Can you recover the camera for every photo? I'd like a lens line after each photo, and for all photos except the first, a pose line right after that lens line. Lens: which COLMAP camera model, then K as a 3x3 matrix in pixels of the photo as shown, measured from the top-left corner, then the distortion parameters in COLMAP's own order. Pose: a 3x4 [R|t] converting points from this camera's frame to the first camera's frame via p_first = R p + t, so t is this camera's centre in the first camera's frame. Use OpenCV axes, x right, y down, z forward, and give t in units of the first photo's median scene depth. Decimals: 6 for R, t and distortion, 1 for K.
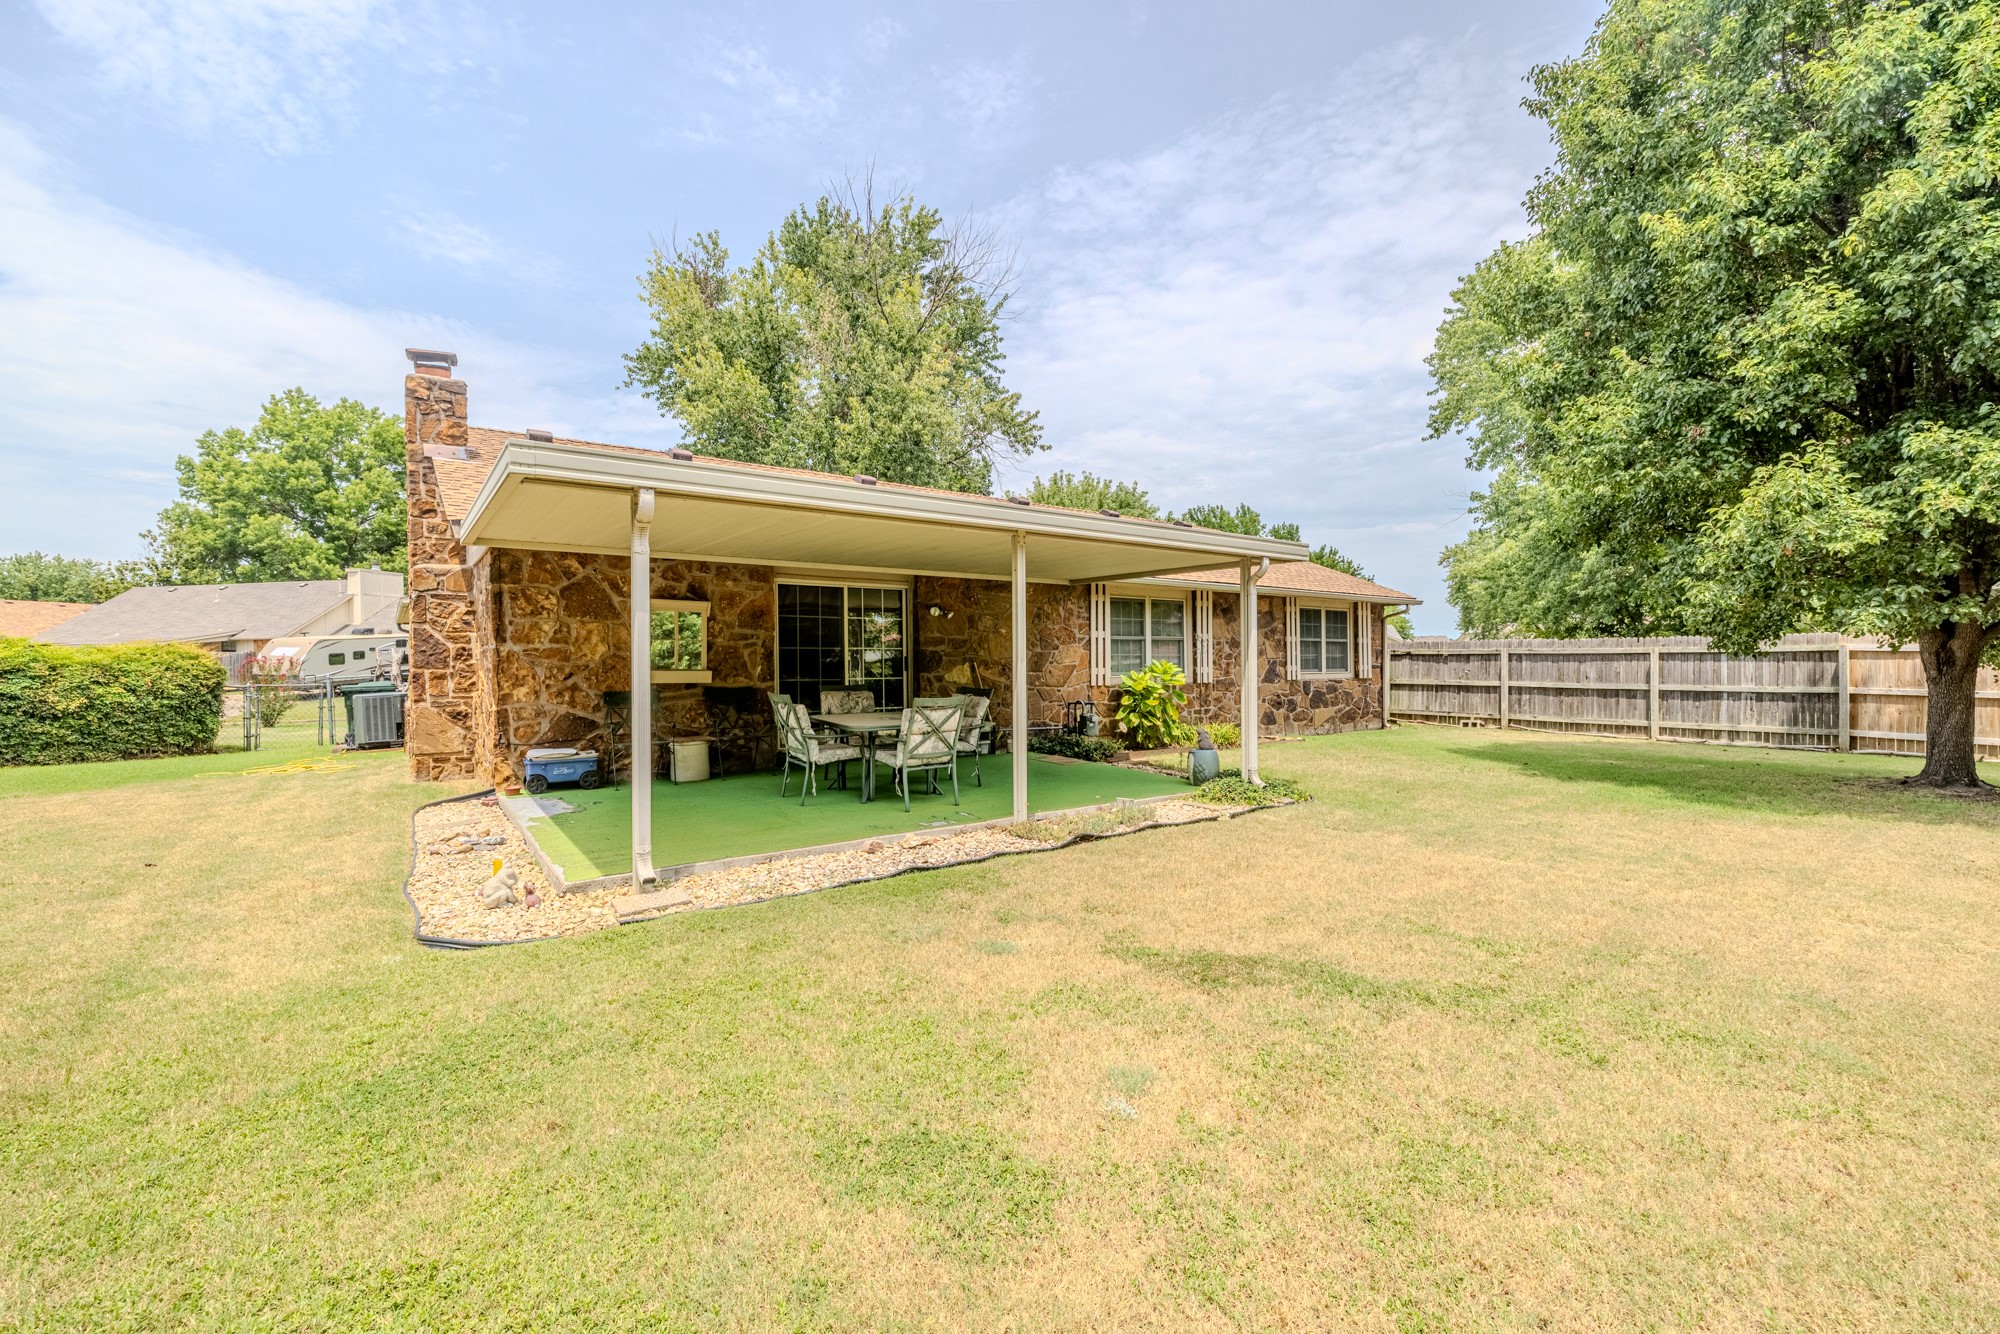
lens RADIAL K [[836.3, 0, 994.7], [0, 836.3, 660.8], [0, 0, 1]] dist [-0.000077, -0.000124]
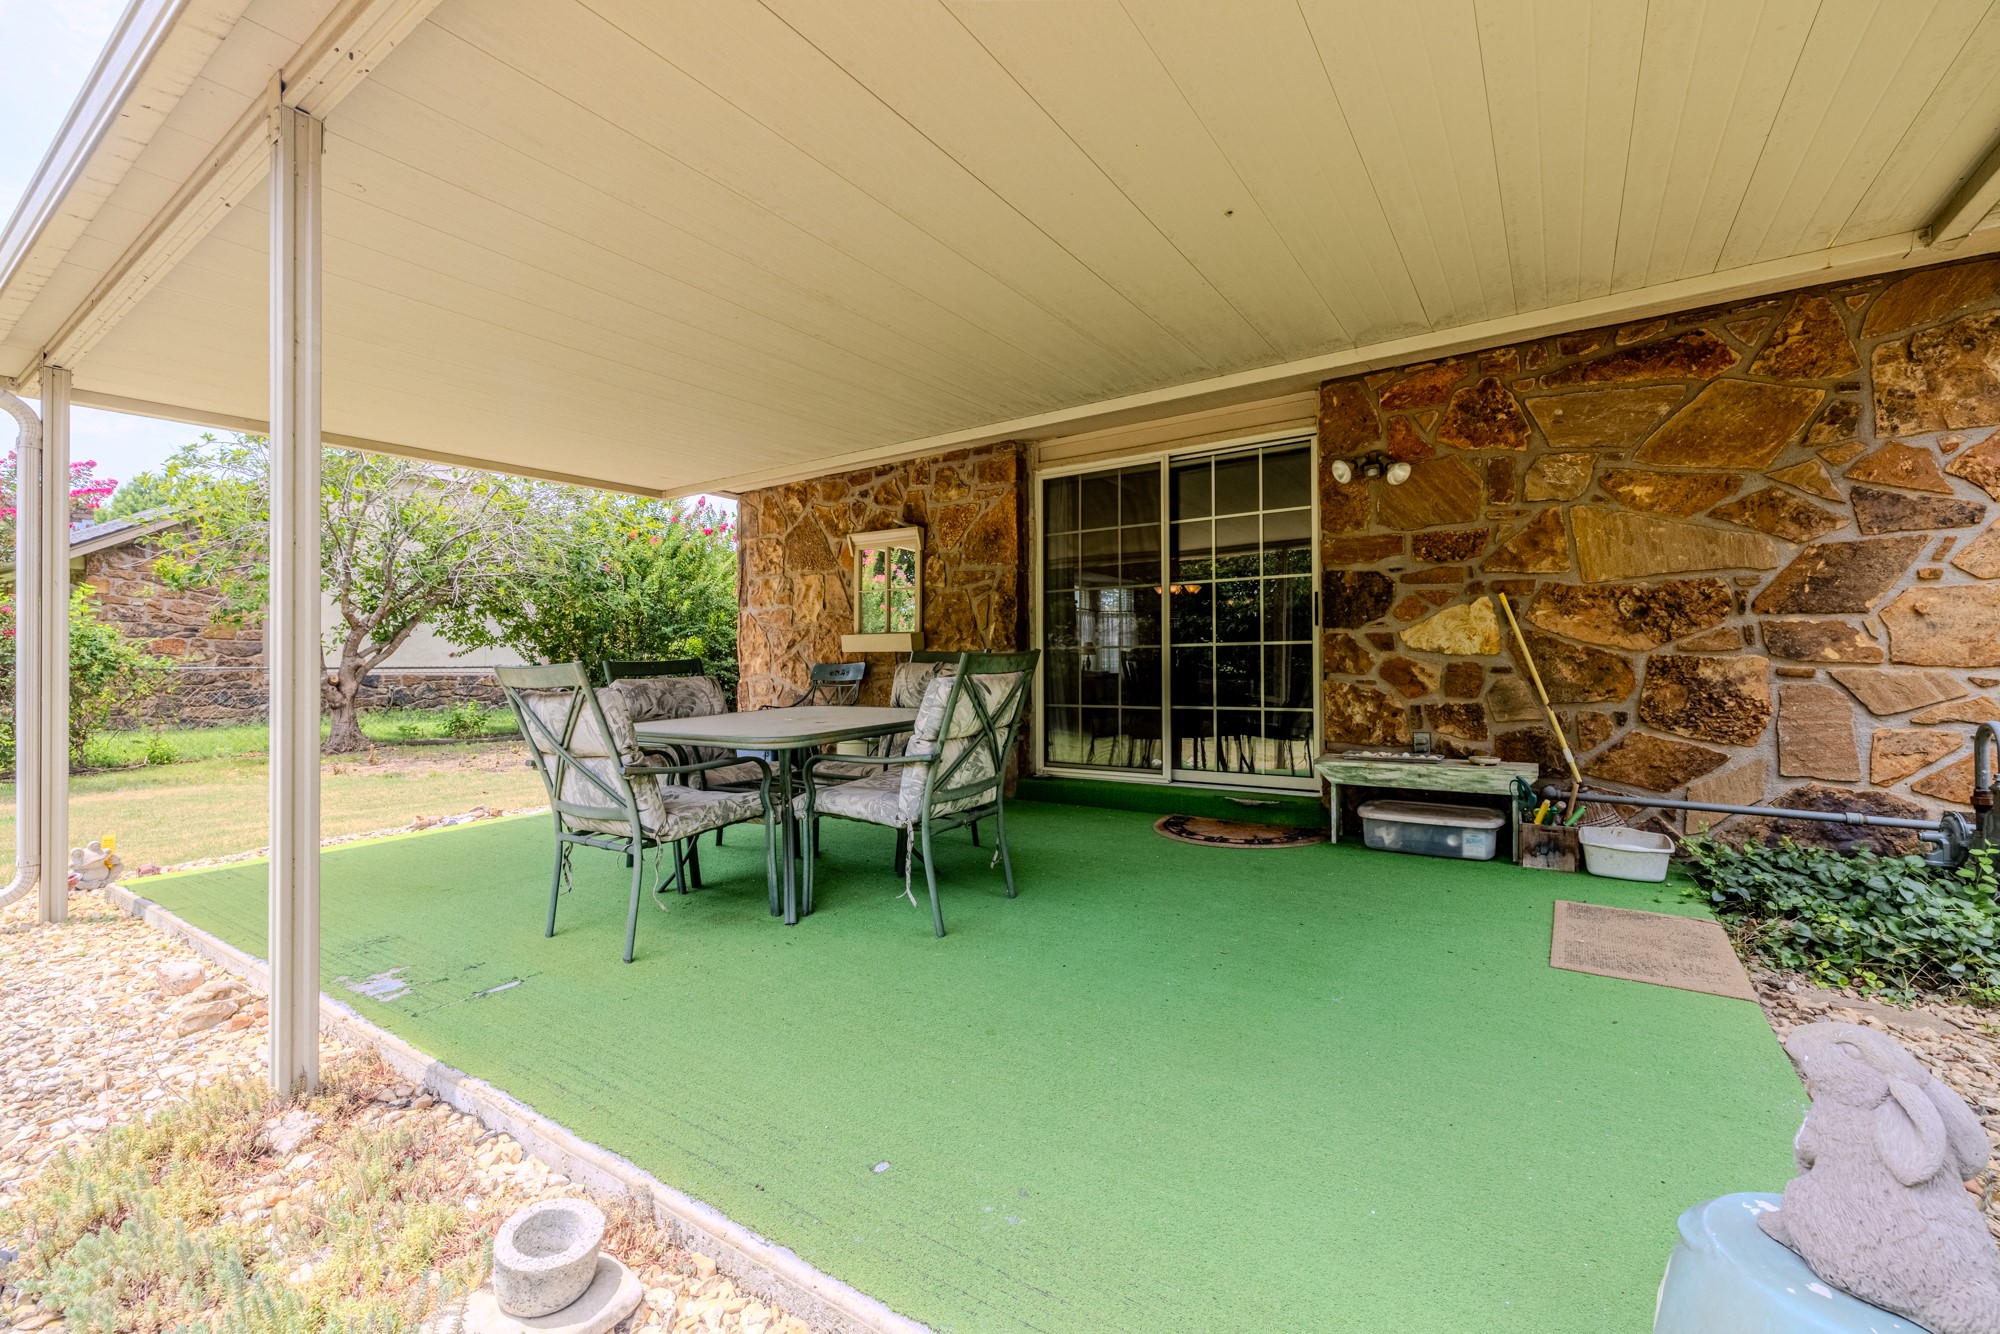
lens RADIAL K [[836.3, 0, 993.3], [0, 836.3, 665.4], [0, 0, 1]] dist [-0.000077, -0.000124]
pose [[0.340543, 0.000997, -0.940228, 0.280093], [0.011108, 0.999925, 0.005083, 0.033258], [0.940163, -0.012175, 0.340507, 0.807949]]
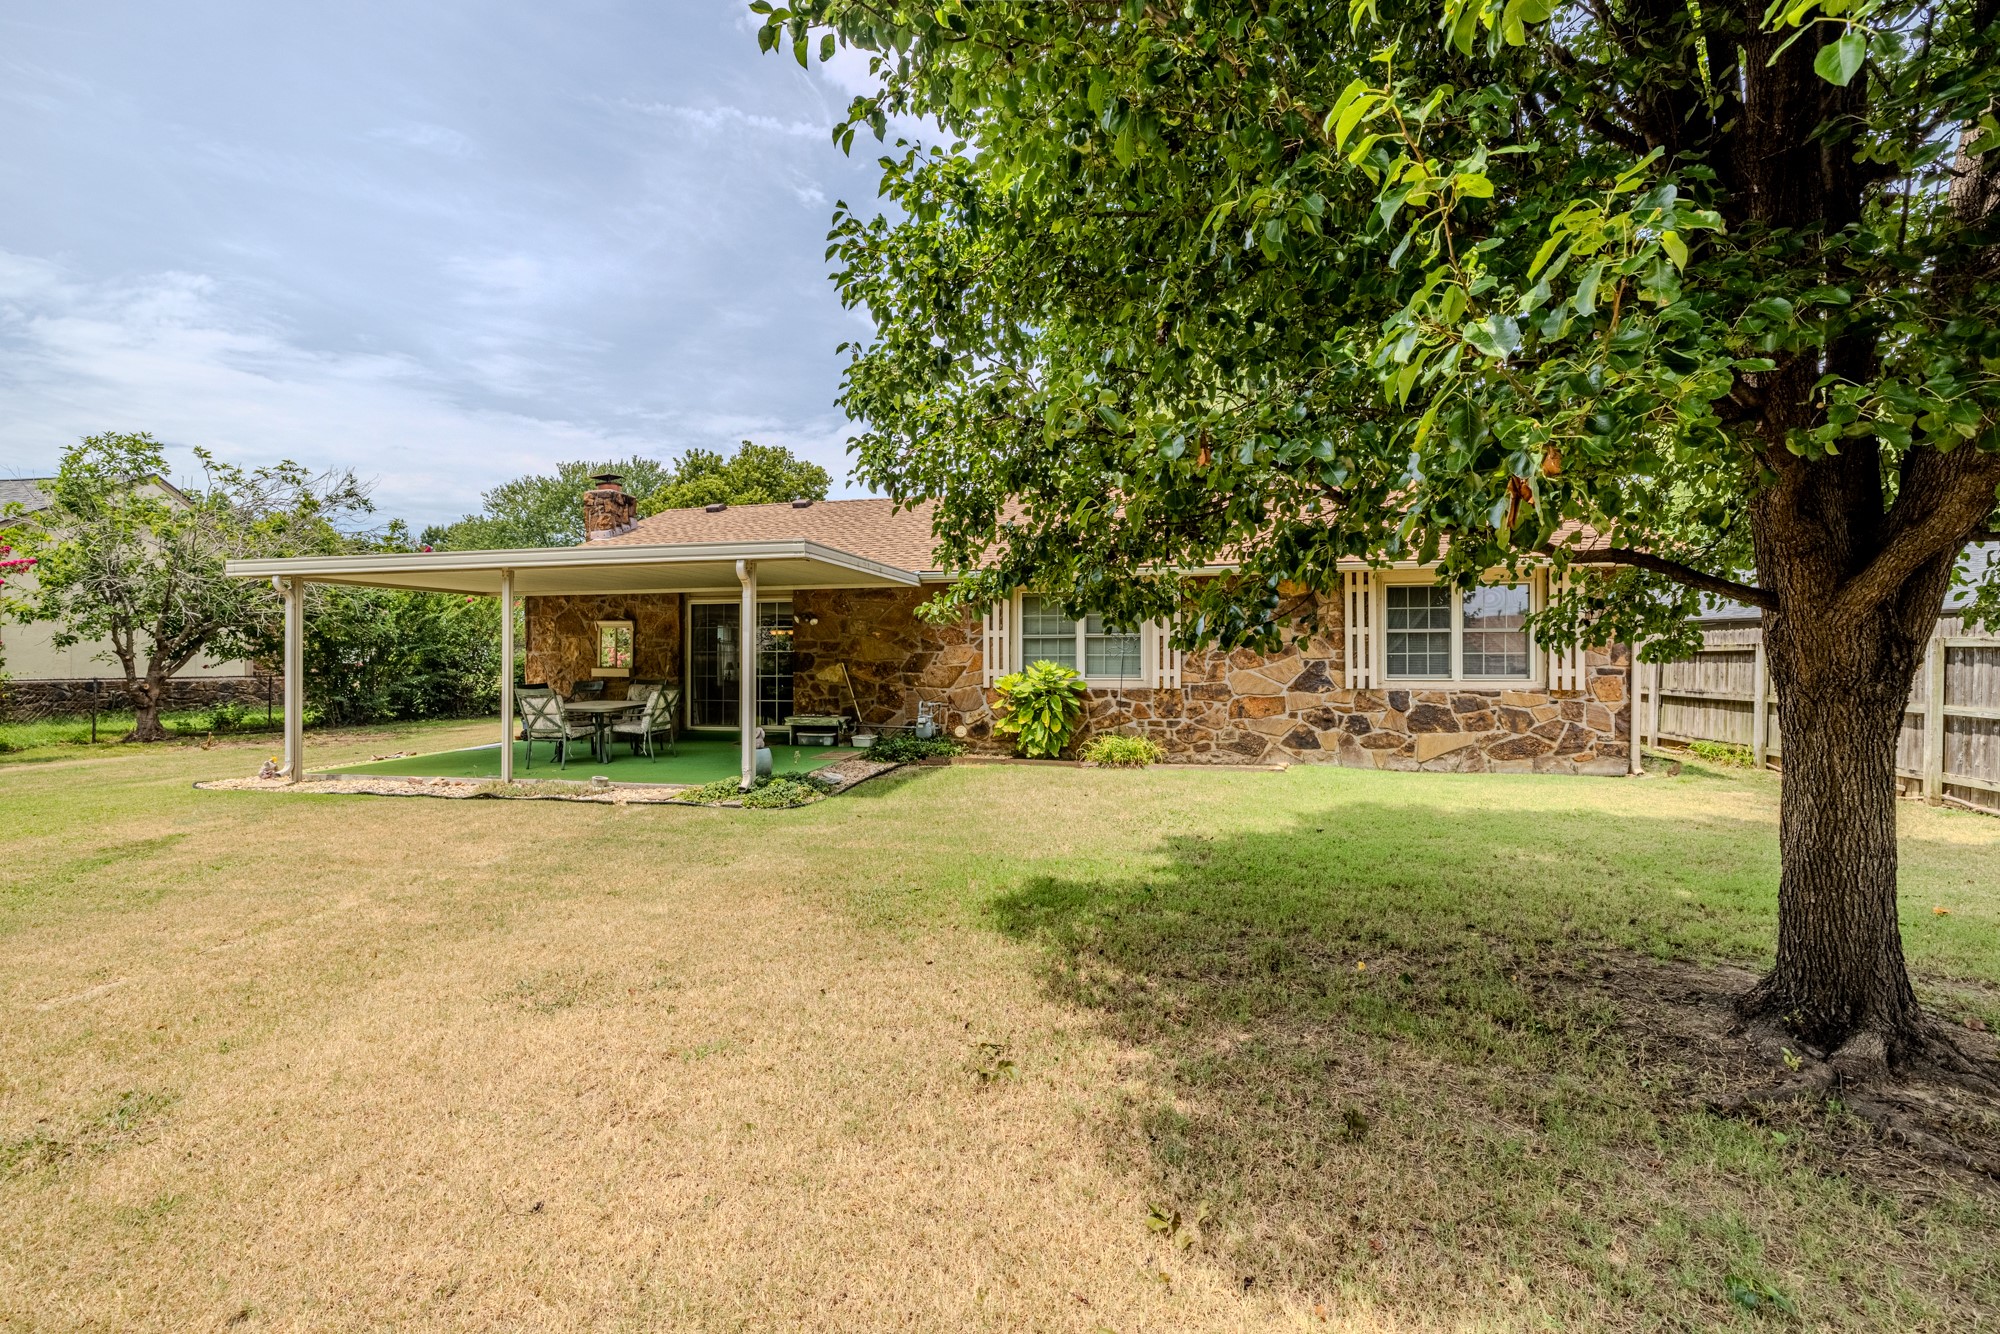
lens RADIAL K [[836.3, 0, 993.6], [0, 836.3, 669.2], [0, 0, 1]] dist [-0.000077, -0.000124]
pose [[0.665017, 0.009571, -0.746767, 1.122441], [0.000512, 0.999912, 0.013271, -0.005783], [0.746828, -0.009208, 0.664953, 0.488878]]
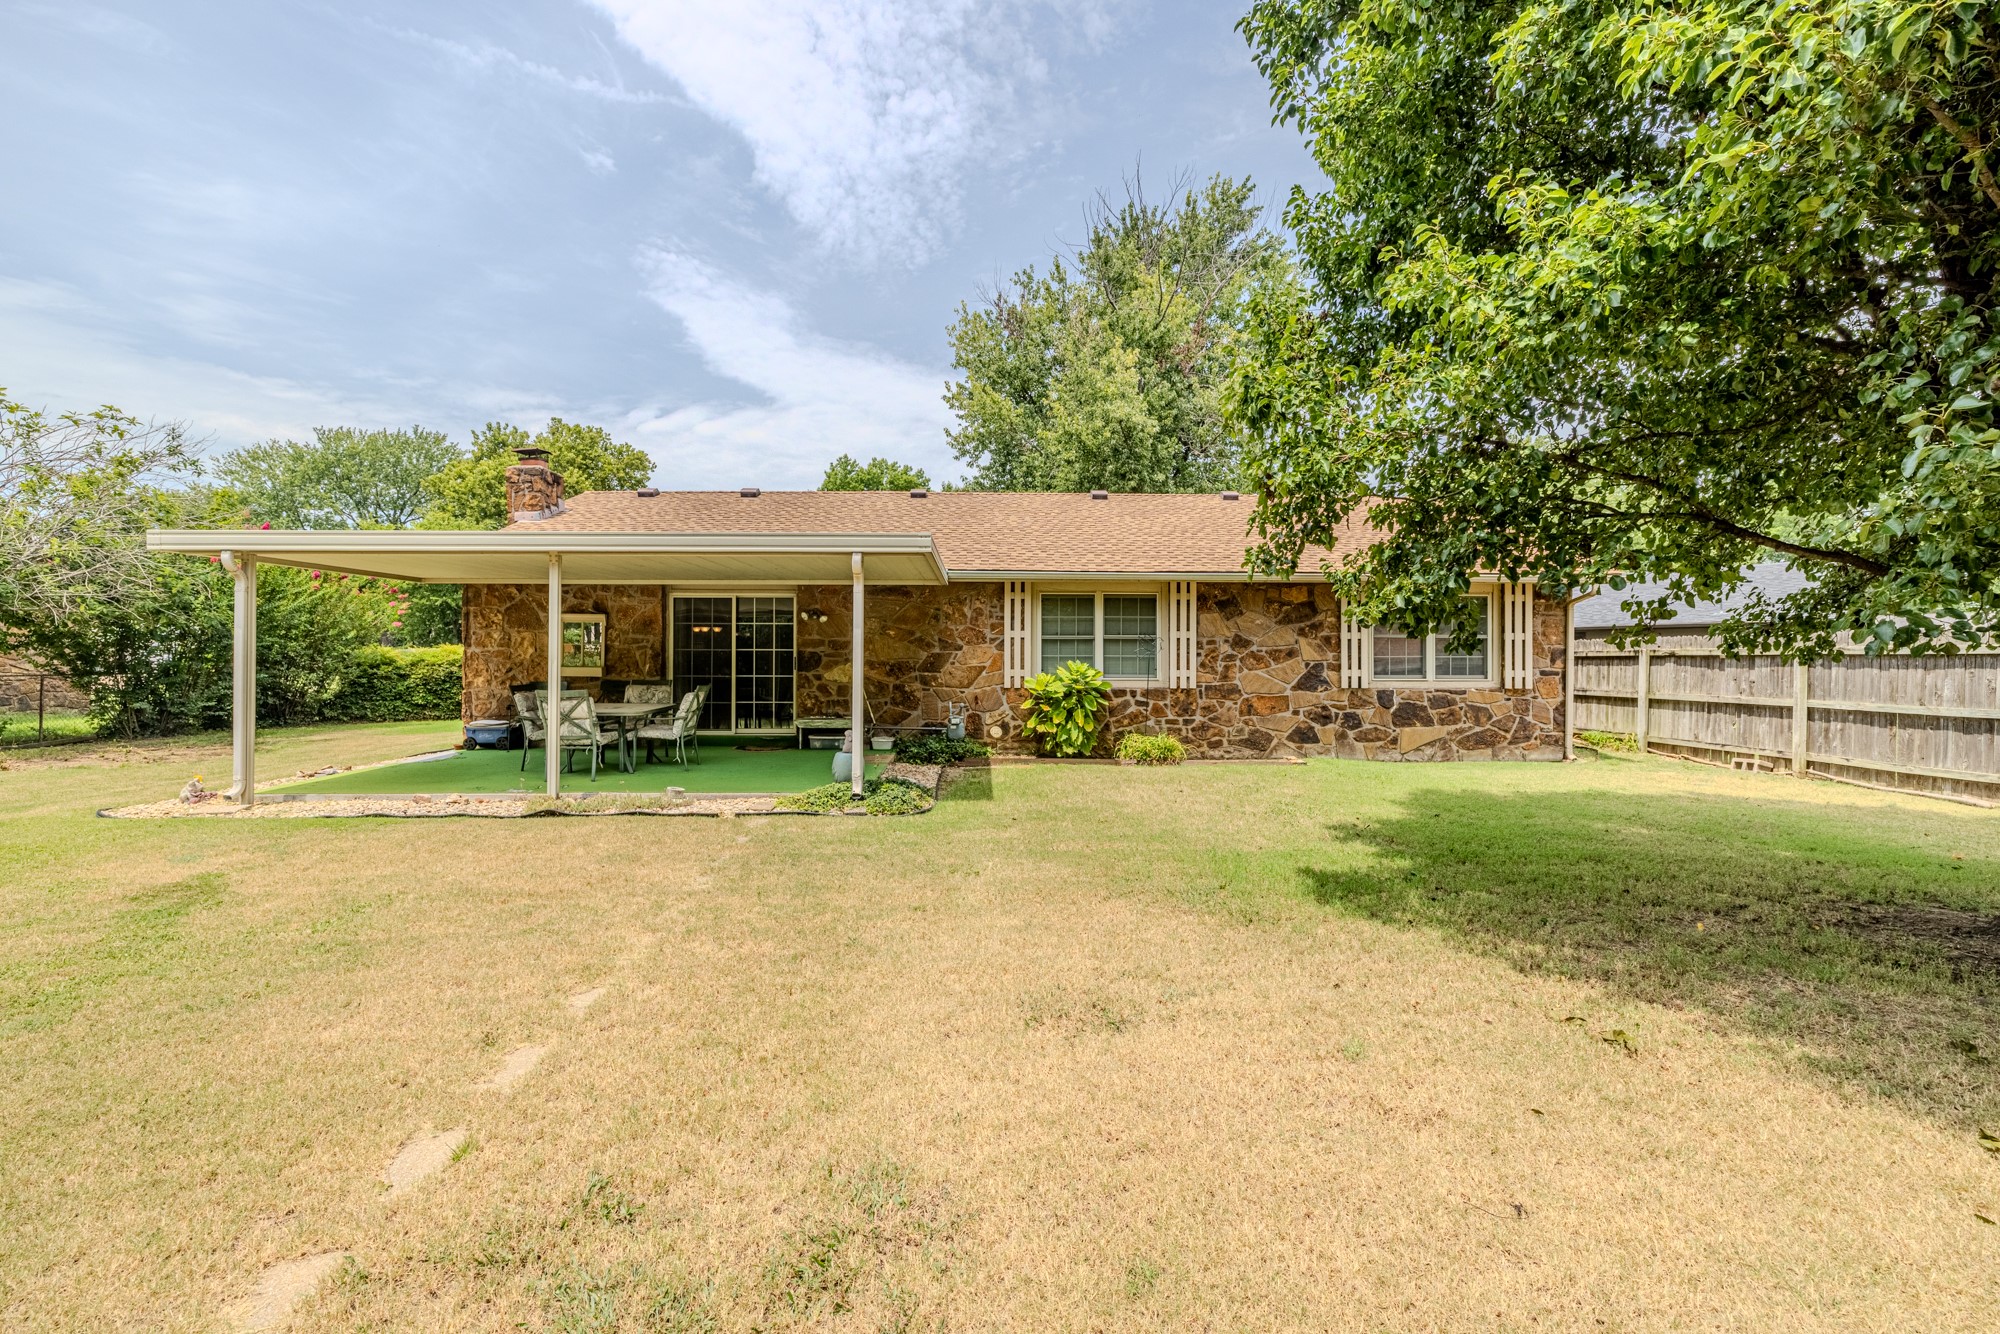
lens RADIAL K [[836.3, 0, 993.2], [0, 836.3, 663.4], [0, 0, 1]] dist [-0.000077, -0.000124]
pose [[0.820117, 0.007239, -0.572151, 0.872151], [-0.005475, 0.999973, 0.004804, -0.003788], [0.572170, -0.000807, 0.820134, 0.270671]]
